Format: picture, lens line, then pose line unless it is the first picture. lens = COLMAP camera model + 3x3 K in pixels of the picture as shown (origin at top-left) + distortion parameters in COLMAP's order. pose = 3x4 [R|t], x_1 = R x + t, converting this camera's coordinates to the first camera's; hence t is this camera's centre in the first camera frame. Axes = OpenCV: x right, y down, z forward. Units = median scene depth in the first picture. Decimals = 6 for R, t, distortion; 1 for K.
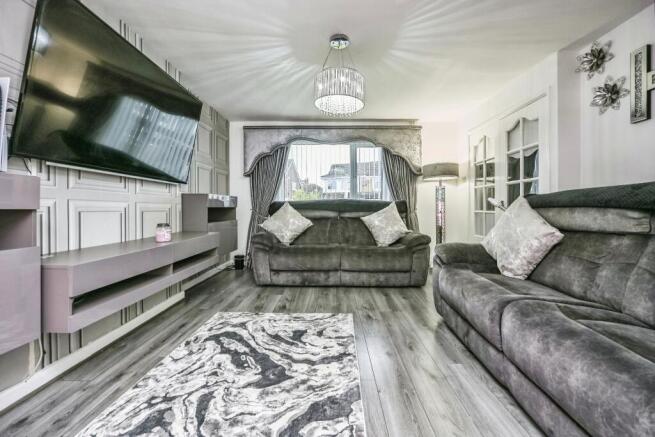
lens RADIAL K [[256.9, 0, 340.9], [0, 256.9, 209.0], [0, 0, 1]] dist [-0.007400, 0.000523]
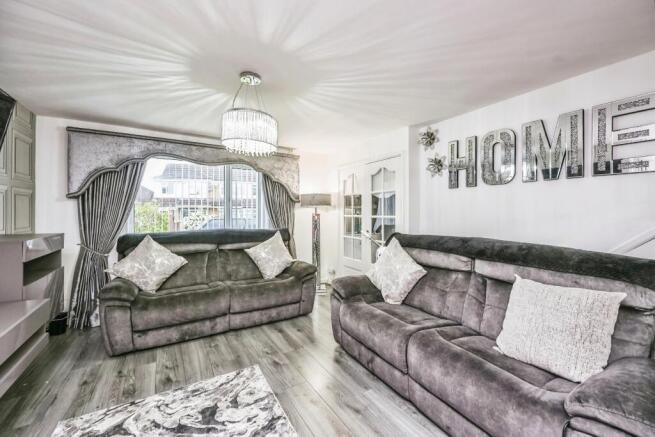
lens RADIAL K [[256.9, 0, 333.9], [0, 256.9, 213.3], [0, 0, 1]] dist [-0.007400, 0.000523]
pose [[0.847349, 0.002835, 0.531029, -0.228928], [-0.003371, 0.999994, 0.000041, -0.156903], [-0.531026, -0.001825, 0.847354, 0.048780]]
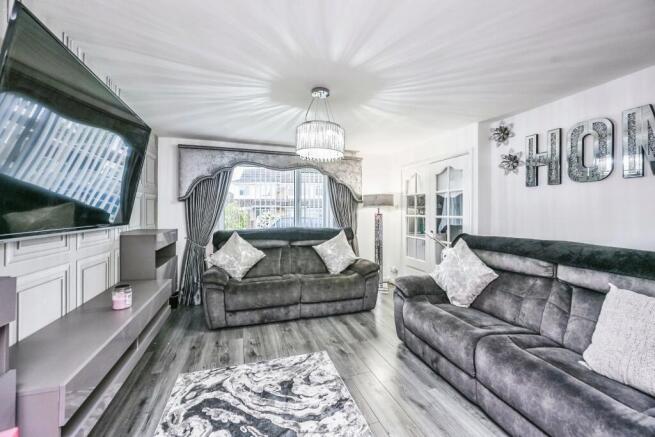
lens RADIAL K [[256.9, 0, 333.5], [0, 256.9, 211.2], [0, 0, 1]] dist [-0.007400, 0.000523]
pose [[0.948025, 0.006836, 0.318123, -0.269622], [-0.005089, 0.999967, -0.006323, -0.158027], [-0.318156, 0.004375, 0.948028, 0.000169]]
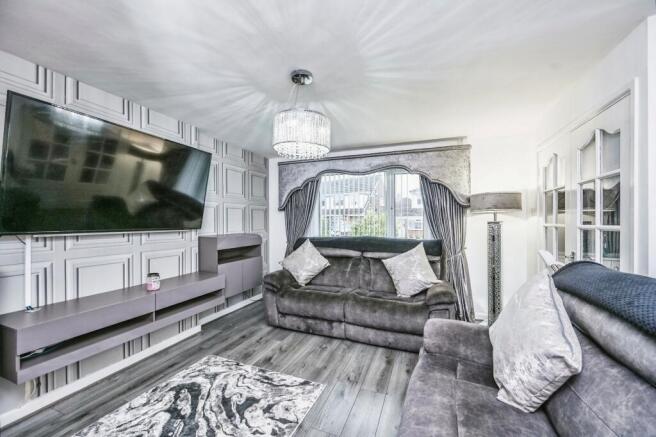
lens RADIAL K [[257.3, 0, 346.1], [0, 257.3, 221.4], [0, 0, 1]] dist [-0.007400, 0.000523]
pose [[0.936167, 0.005334, -0.351515, 0.422660], [-0.004878, 0.999986, 0.002182, -0.153608], [0.351521, -0.000328, 0.936180, 0.216031]]
